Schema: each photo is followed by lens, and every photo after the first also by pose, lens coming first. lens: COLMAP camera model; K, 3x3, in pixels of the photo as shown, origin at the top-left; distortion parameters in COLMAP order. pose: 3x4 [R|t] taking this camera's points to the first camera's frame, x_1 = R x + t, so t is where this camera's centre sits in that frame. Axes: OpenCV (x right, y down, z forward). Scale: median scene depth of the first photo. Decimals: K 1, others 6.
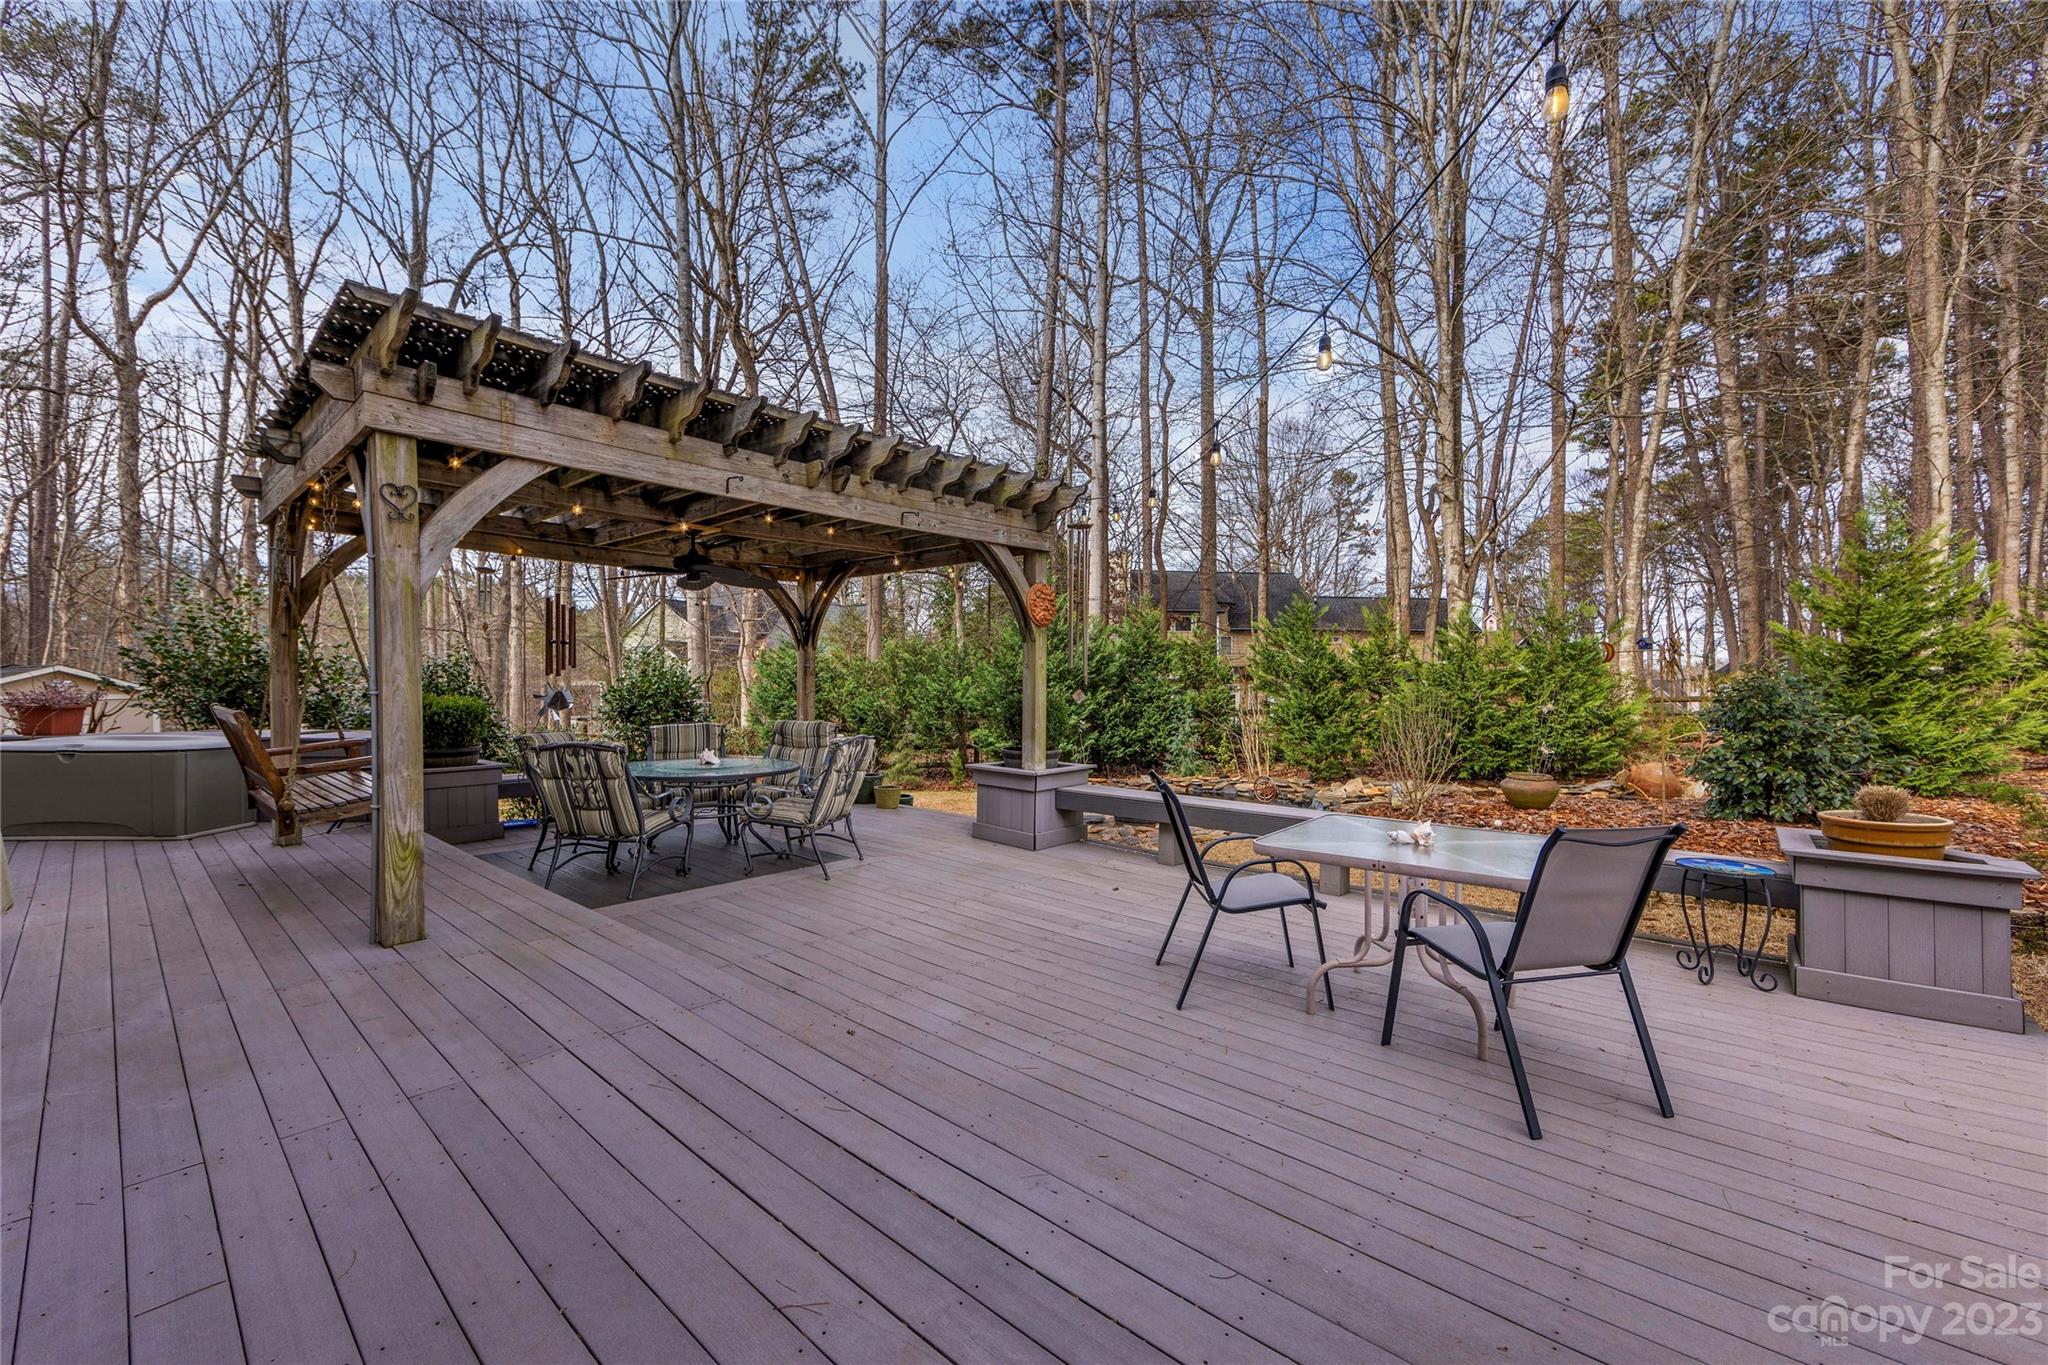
lens RADIAL K [[821.5, 0, 1023.6], [0, 821.5, 678.1], [0, 0, 1]] dist [-0.000007, -0.000107]
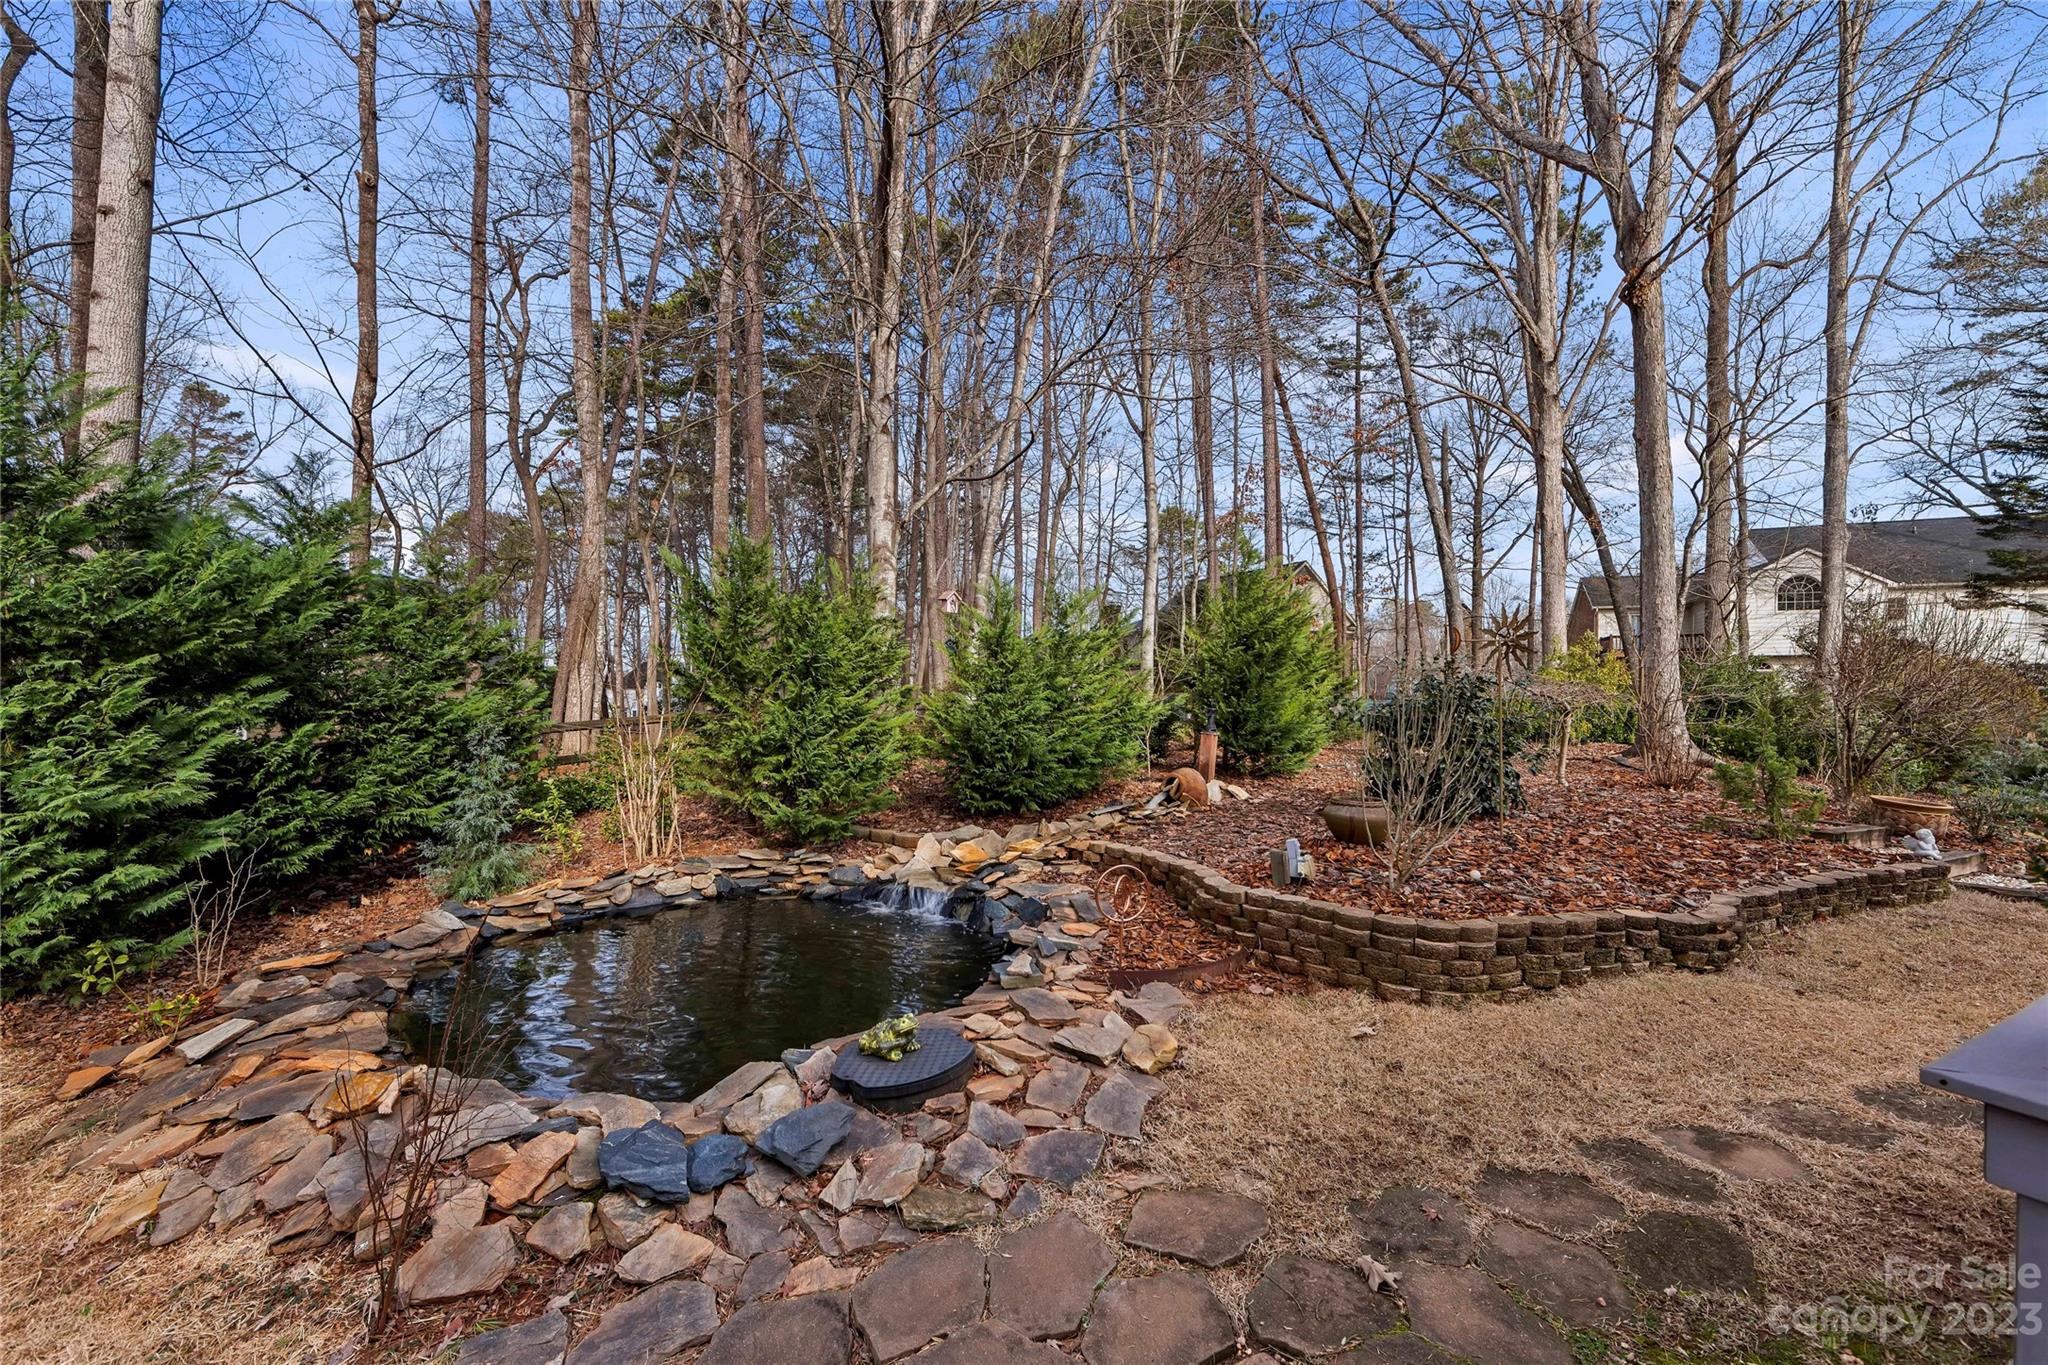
lens RADIAL K [[821.5, 0, 1023.6], [0, 821.5, 678.1], [0, 0, 1]] dist [-0.000007, -0.000107]
pose [[0.341017, 0.021244, 0.939817, -0.237732], [-0.011452, 0.999764, -0.018443, 0.026814], [-0.939987, -0.004474, 0.341180, 1.199758]]
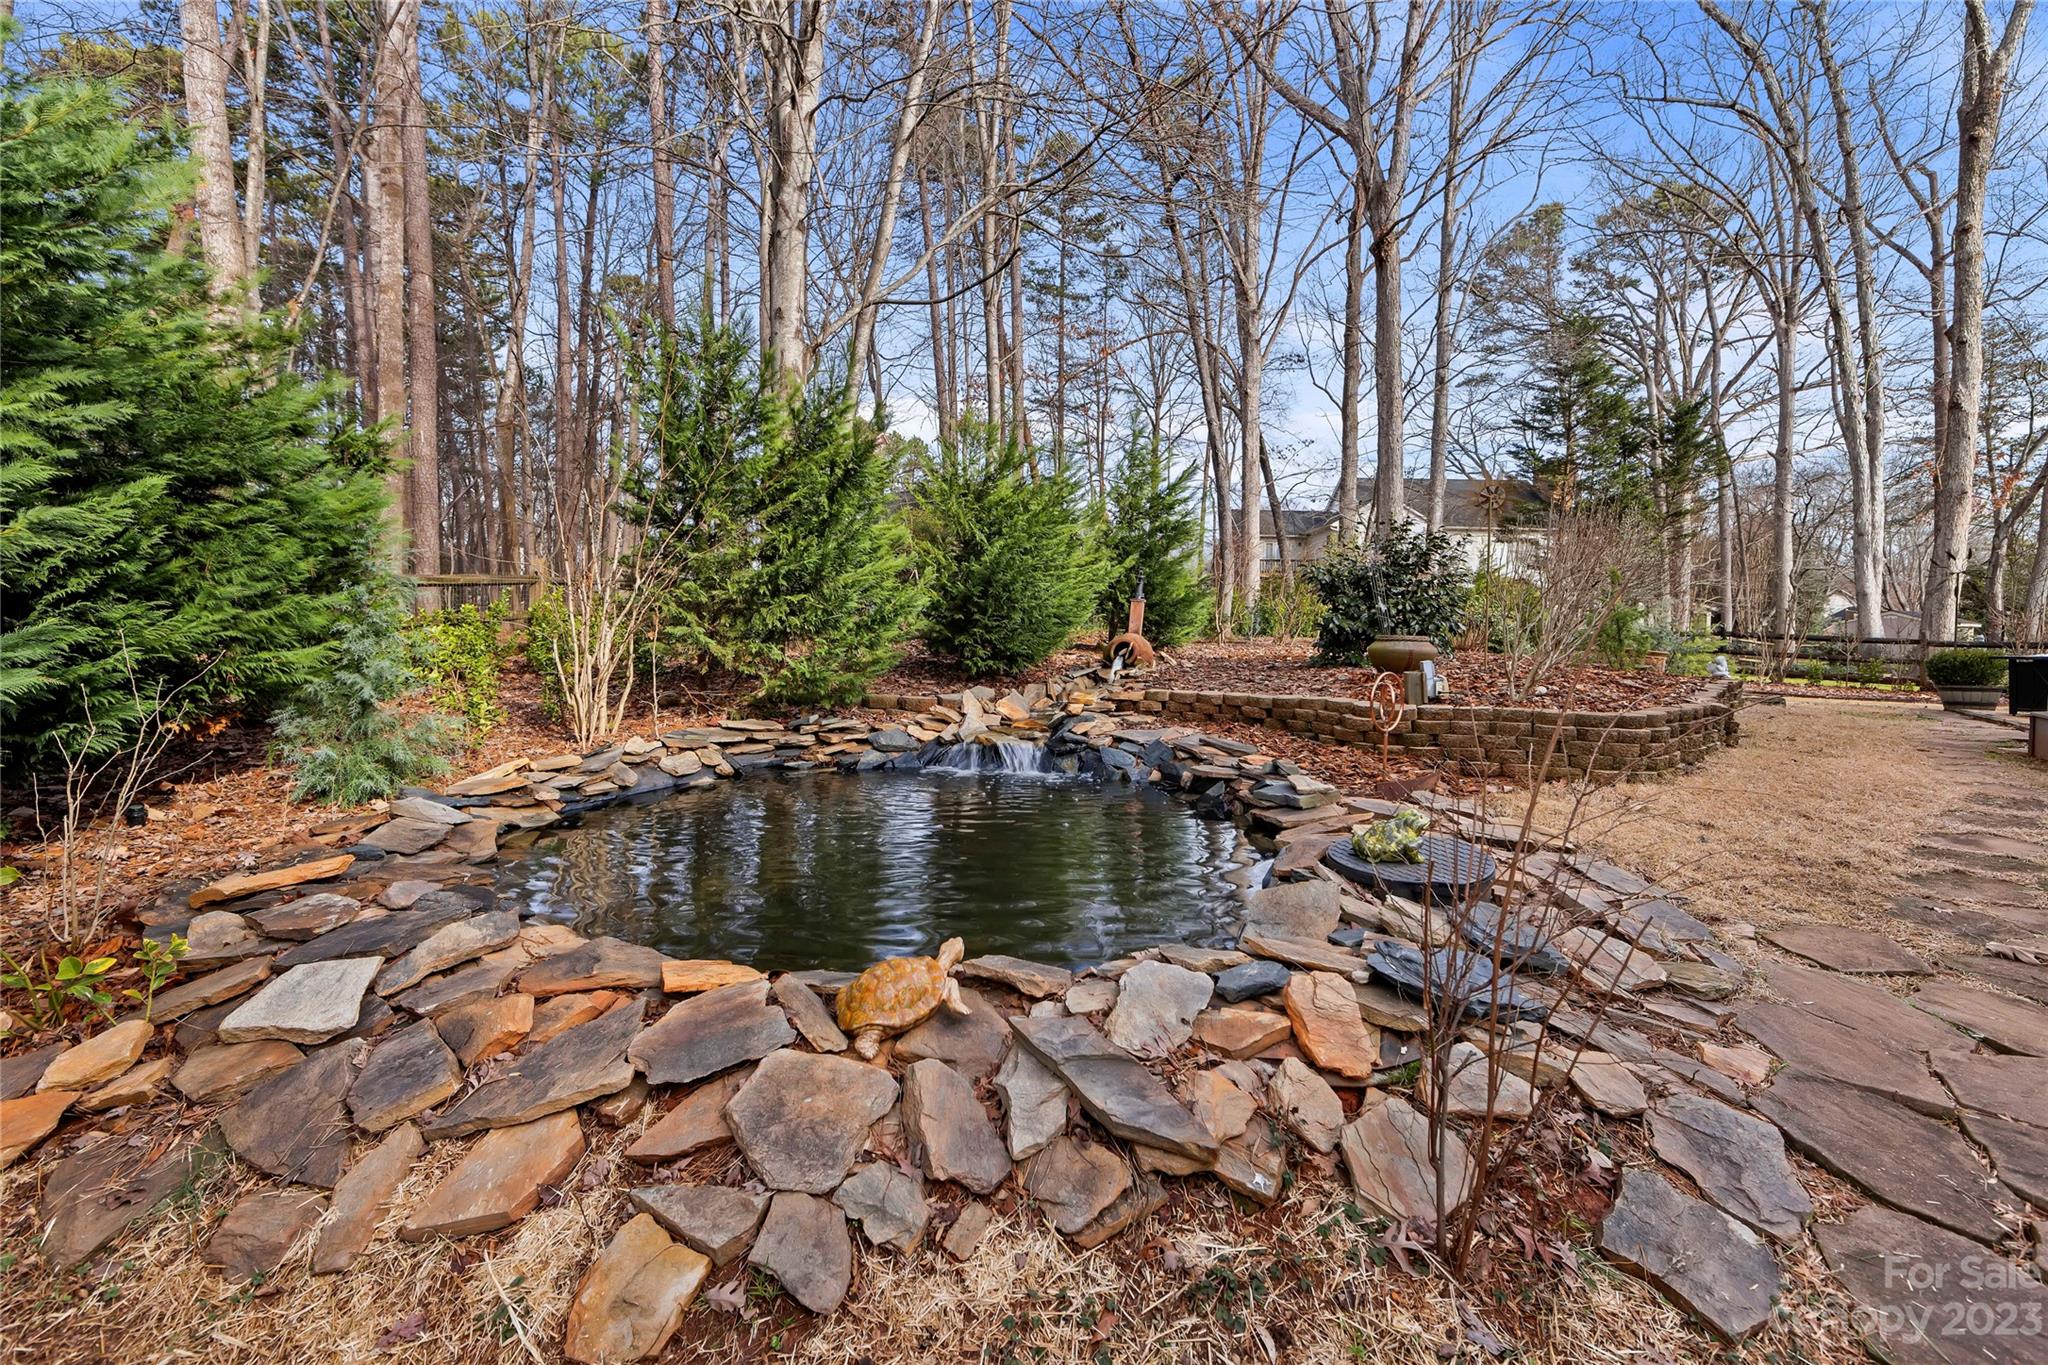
lens RADIAL K [[822.9, 0, 1017.3], [0, 822.9, 642.0], [0, 0, 1]] dist [-0.001321, -0.000126]
pose [[-0.061240, -0.026909, 0.997760, -0.196779], [-0.018498, 0.999495, 0.025820, 0.123967], [-0.997952, -0.016875, -0.061707, 1.645474]]
